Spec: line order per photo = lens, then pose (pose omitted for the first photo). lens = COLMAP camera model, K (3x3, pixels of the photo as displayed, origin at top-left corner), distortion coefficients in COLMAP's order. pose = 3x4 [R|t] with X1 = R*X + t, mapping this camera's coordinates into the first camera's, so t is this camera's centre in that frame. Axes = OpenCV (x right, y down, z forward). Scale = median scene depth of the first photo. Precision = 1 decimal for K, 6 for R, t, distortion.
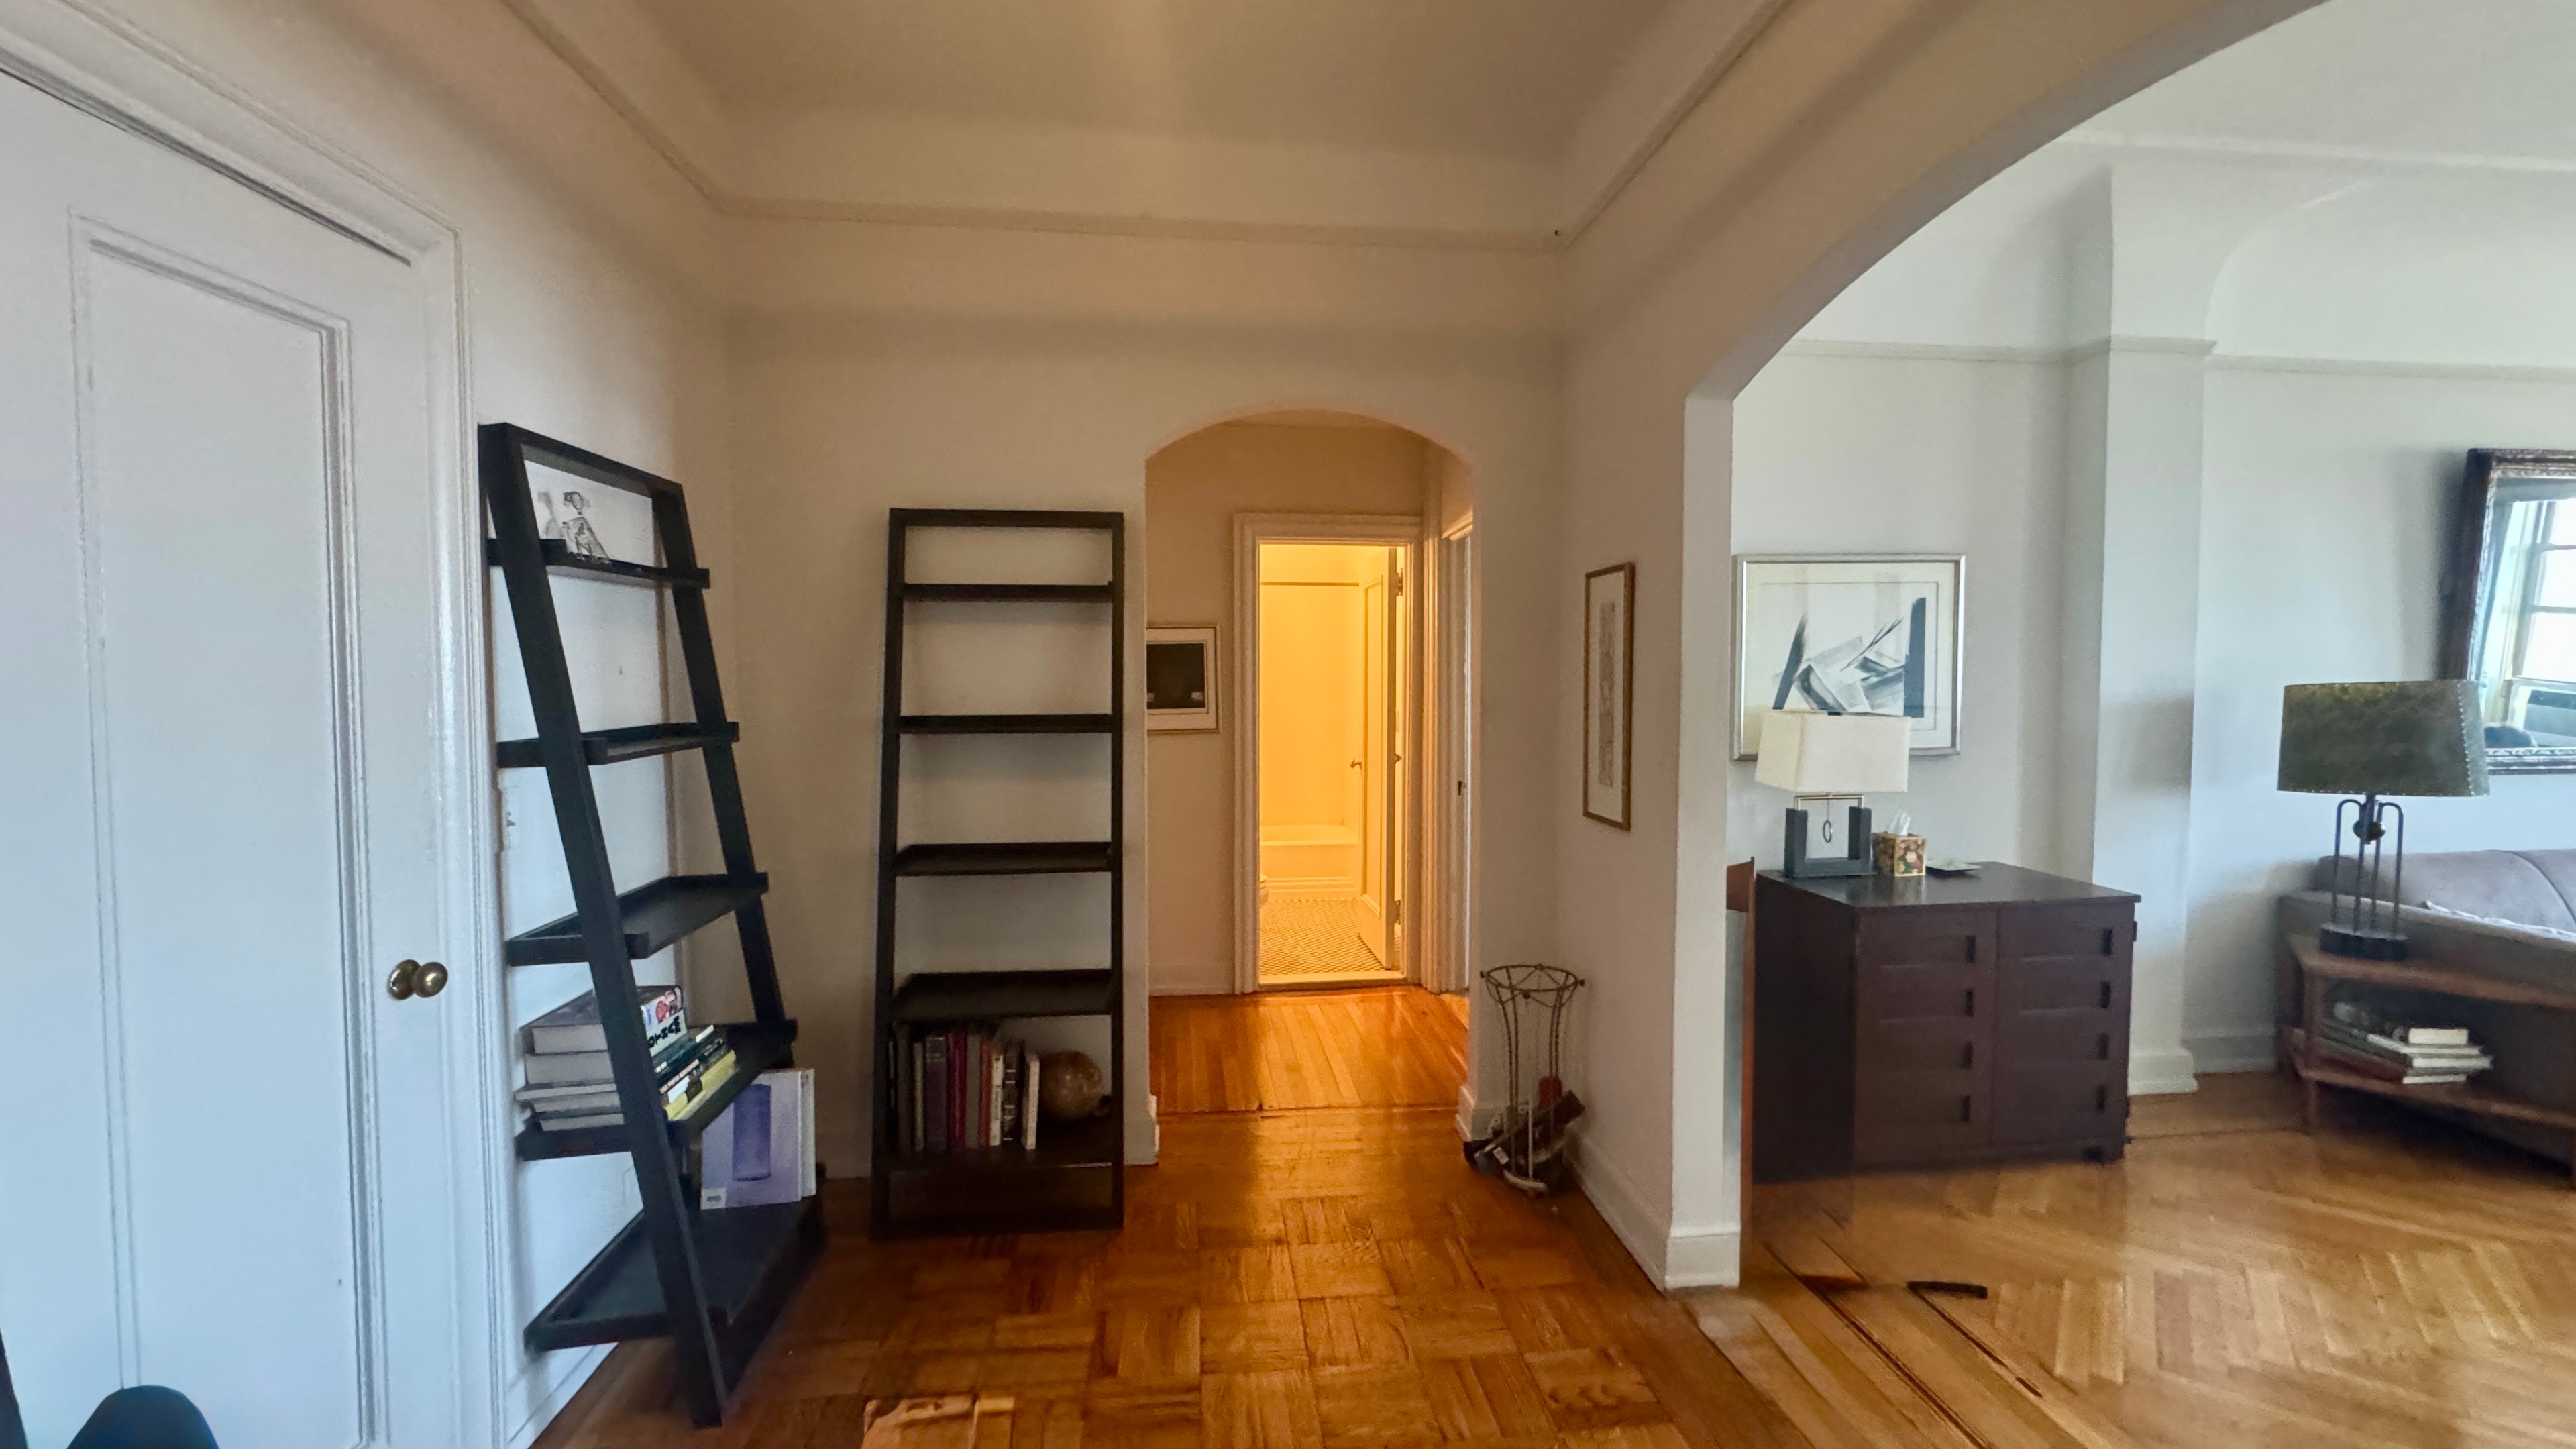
lens RADIAL K [[1019.5, 0, 1288.0], [0, 1019.5, 724.5], [0, 0, 1]] dist [-0.001641, -0.000103]
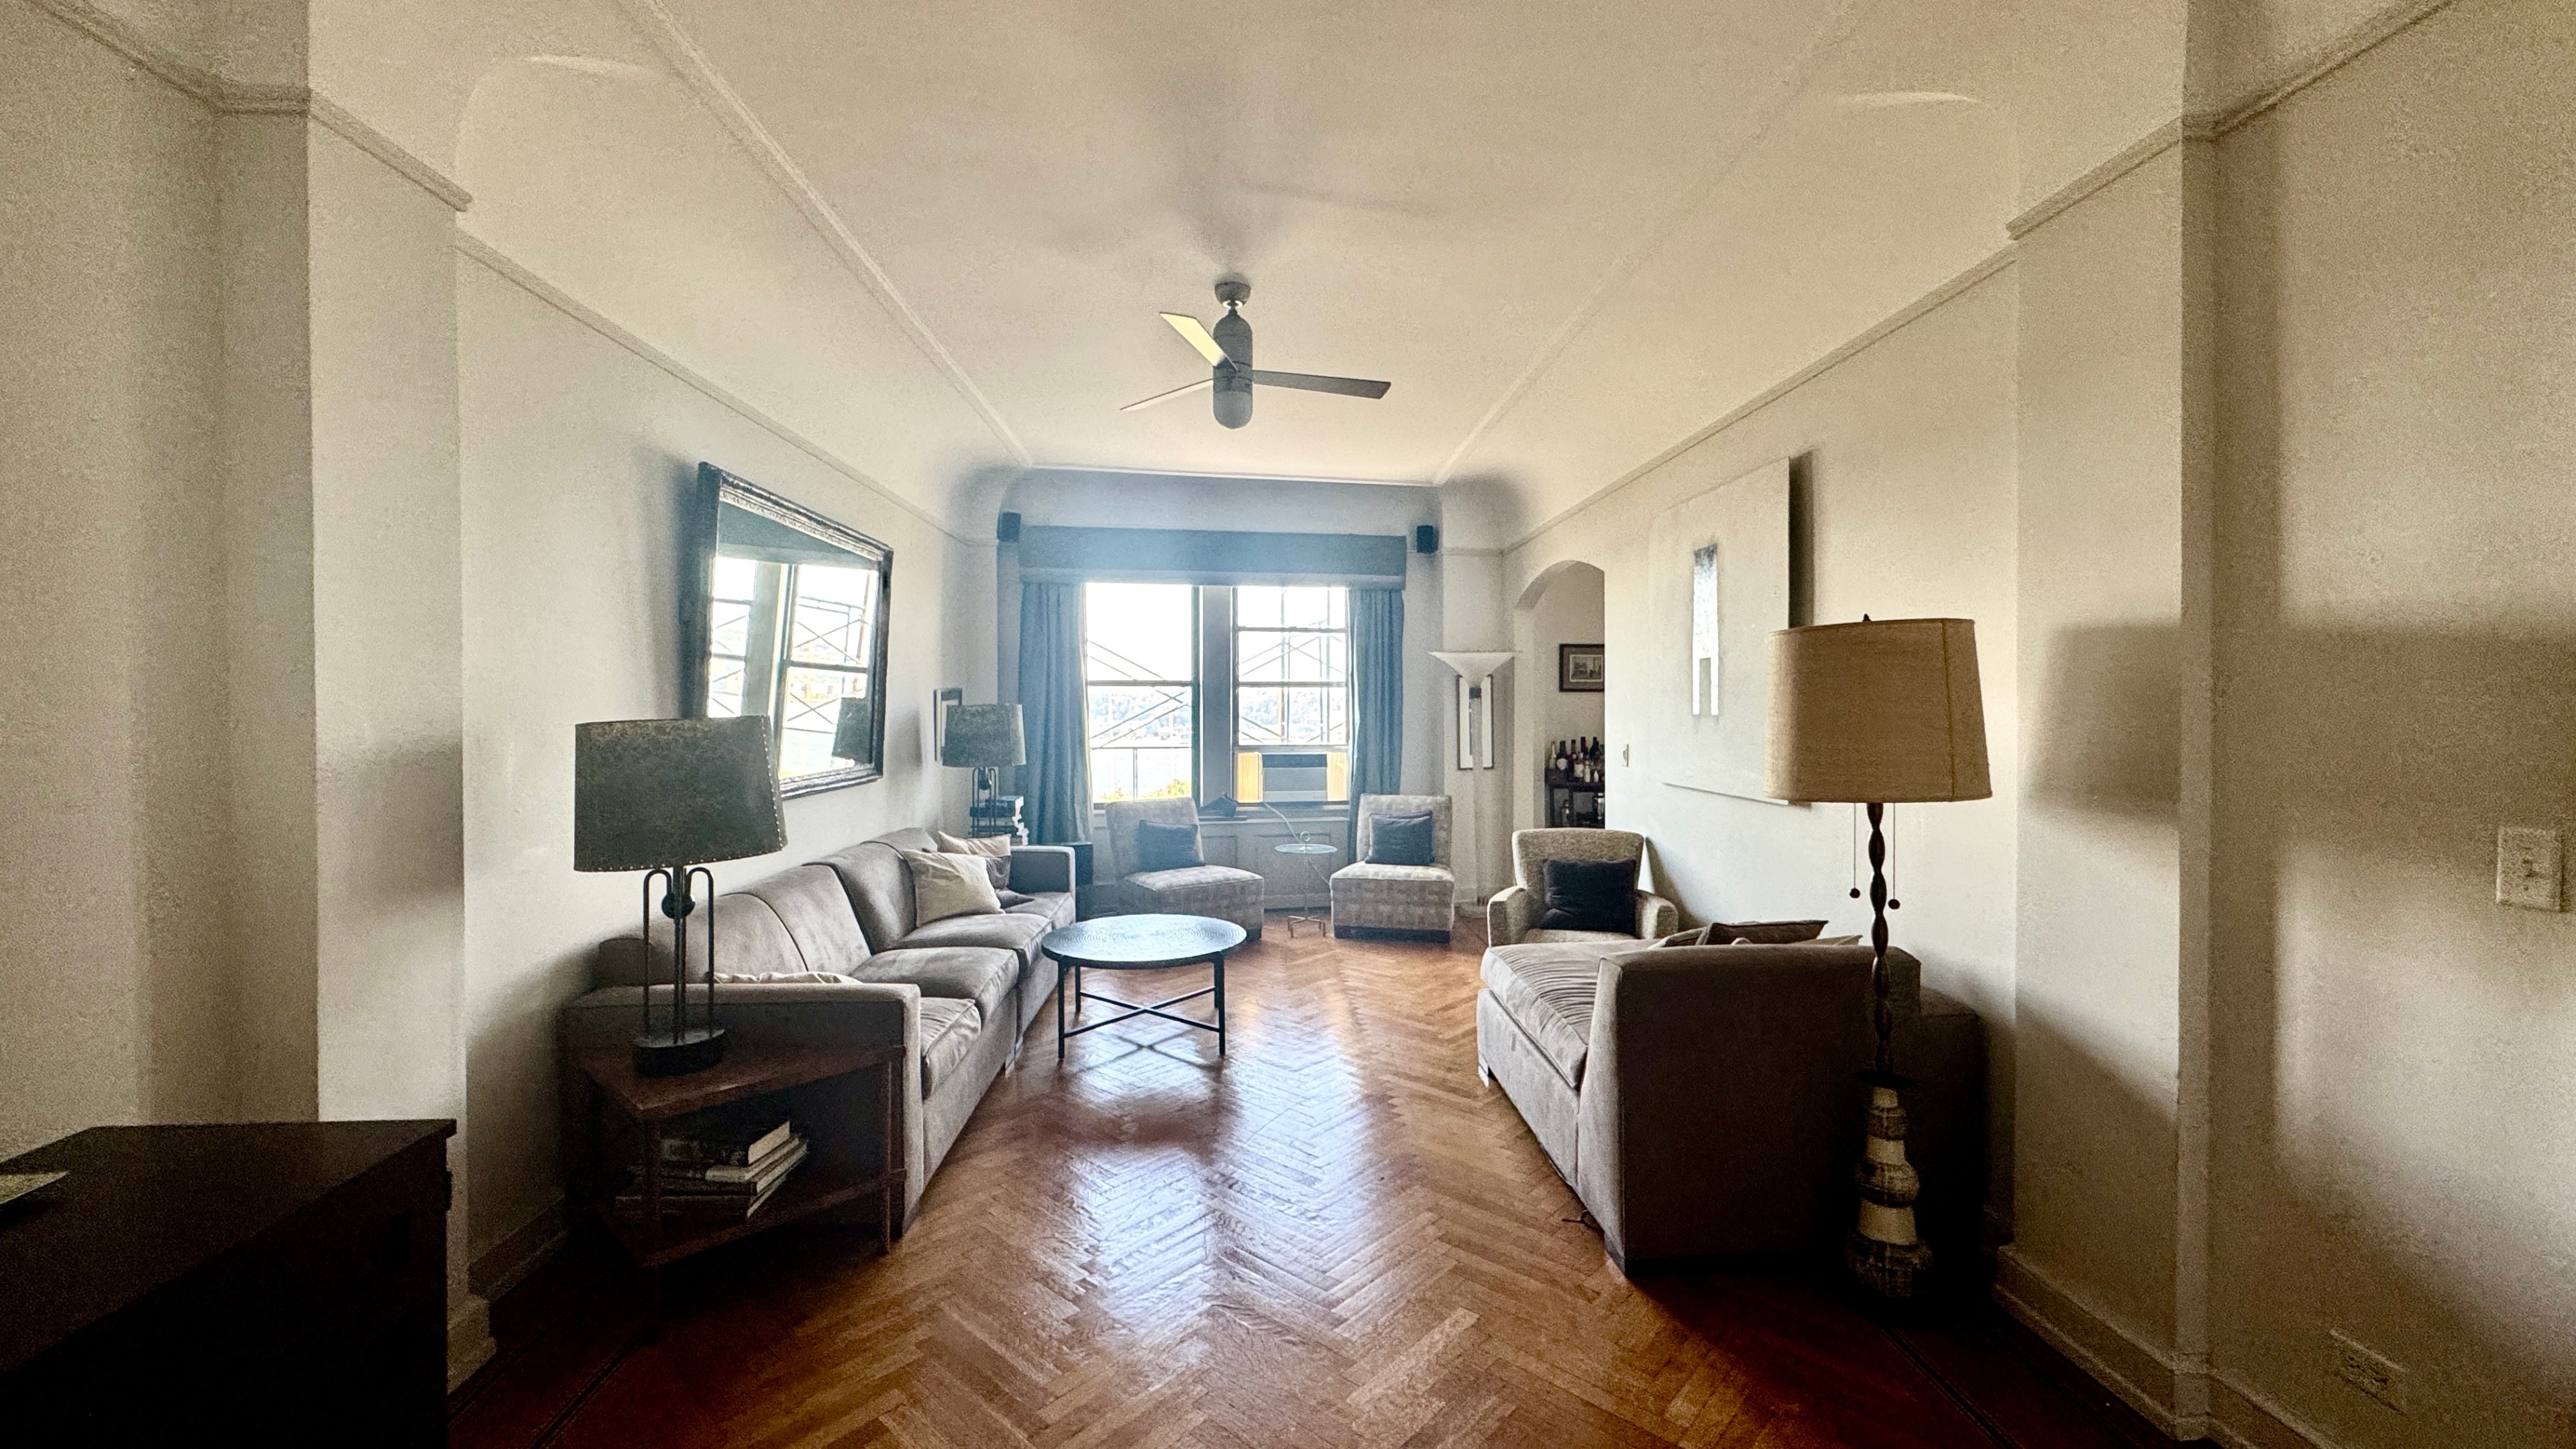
lens RADIAL K [[1019.5, 0, 1288.0], [0, 1019.5, 724.5], [0, 0, 1]] dist [-0.001641, -0.000103]
pose [[0.050352, -0.011763, 0.998662, 0.293745], [0.046498, 0.998874, 0.009421, -0.022065], [-0.997649, 0.045961, 0.050843, 0.473017]]
